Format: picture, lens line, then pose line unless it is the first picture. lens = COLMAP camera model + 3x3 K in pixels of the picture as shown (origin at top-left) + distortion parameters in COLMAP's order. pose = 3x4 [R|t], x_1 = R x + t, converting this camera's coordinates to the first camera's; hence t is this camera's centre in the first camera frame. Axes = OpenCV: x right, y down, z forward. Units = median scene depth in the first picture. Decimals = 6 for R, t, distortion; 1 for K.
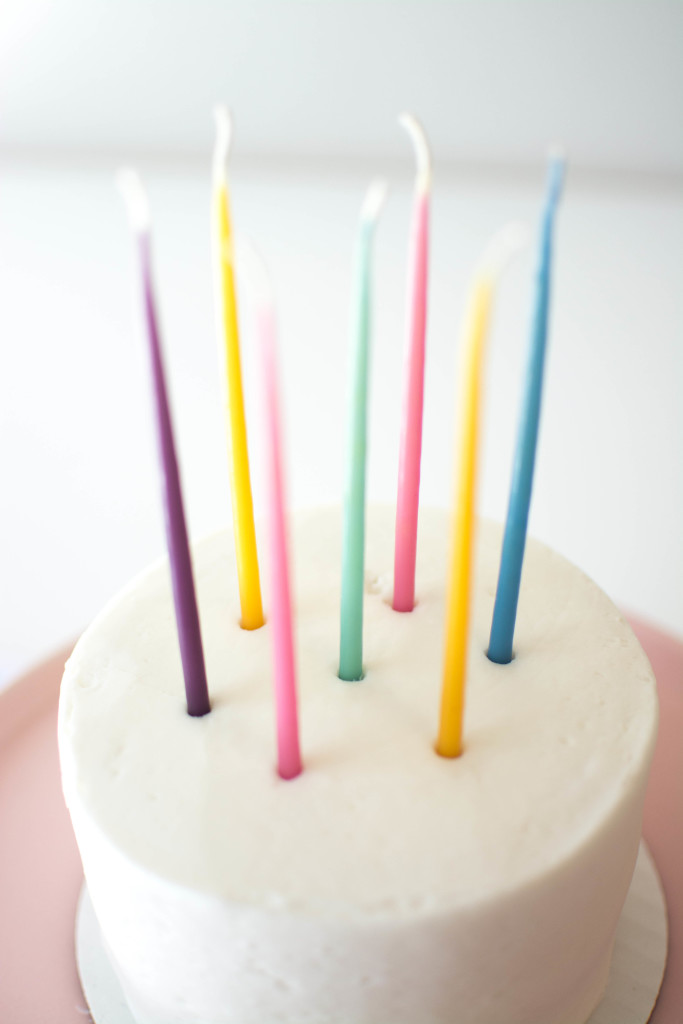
lens RADIAL K [[1644.3, 0, 341.5], [0, 1644.3, 512.0], [0, 0, 1]] dist [-0.267294, 0.128839]
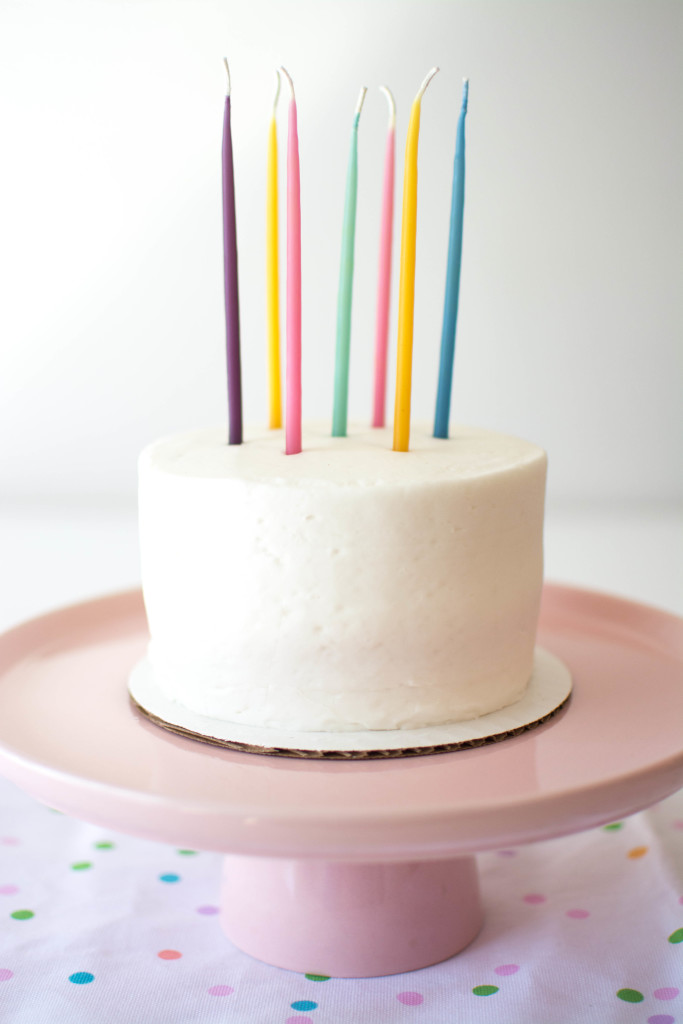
lens RADIAL K [[1578.5, 0, 341.5], [0, 1578.5, 512.0], [0, 0, 1]] dist [-0.230326, 0.022959]
pose [[0.998777, 0.029376, -0.039774, 0.074861], [-0.043357, 0.907022, -0.418846, 0.845922], [0.023771, 0.420058, 0.907186, -0.305660]]
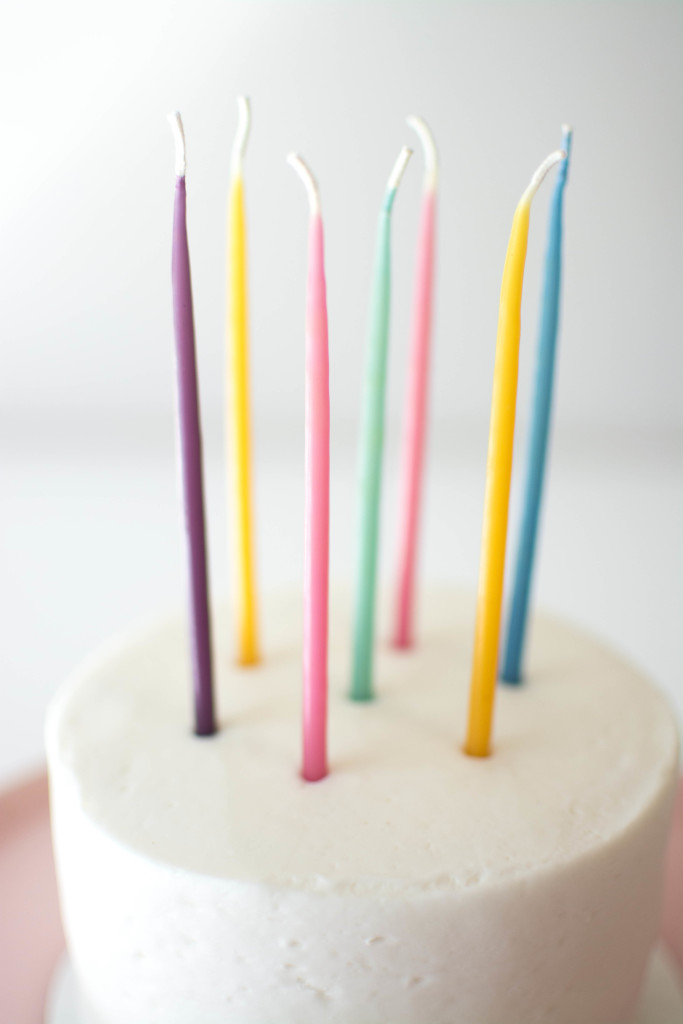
lens RADIAL K [[1644.3, 0, 341.5], [0, 1644.3, 512.0], [0, 0, 1]] dist [-0.267294, 0.128839]
pose [[0.992670, -0.011351, 0.120325, -0.131935], [0.041518, 0.967019, -0.251296, 0.258242], [-0.113504, 0.254450, 0.960402, 0.062563]]
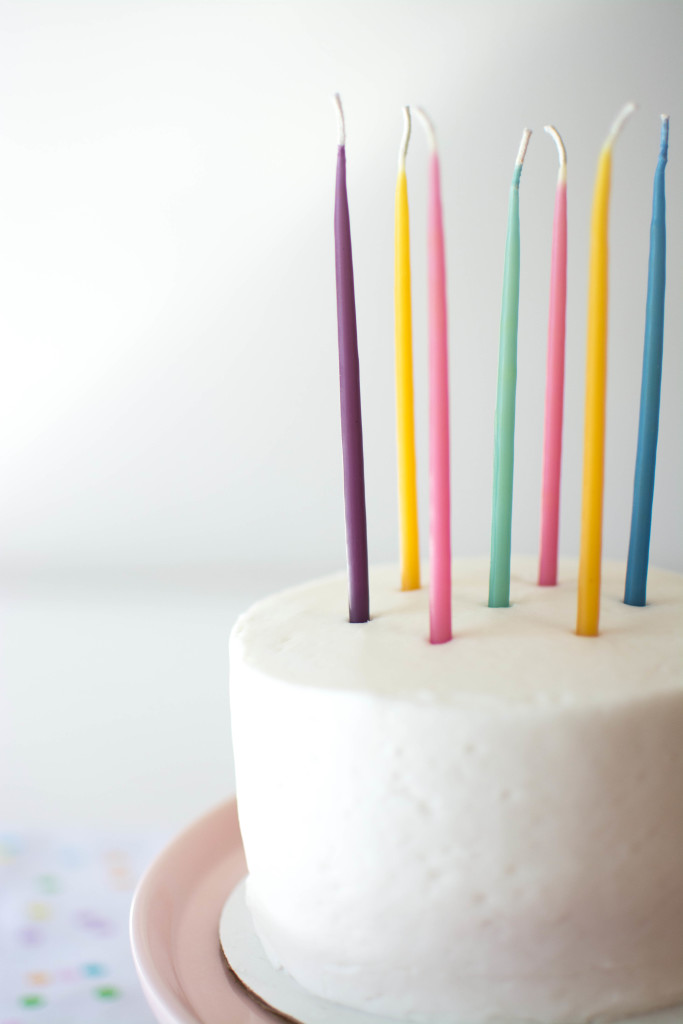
lens RADIAL K [[1644.3, 0, 341.5], [0, 1644.3, 512.0], [0, 0, 1]] dist [-0.267294, 0.128839]
pose [[0.994492, 0.016488, -0.103503, 0.014895], [-0.059341, 0.902592, -0.426387, 0.572242], [0.086391, 0.430181, 0.898599, -0.026707]]
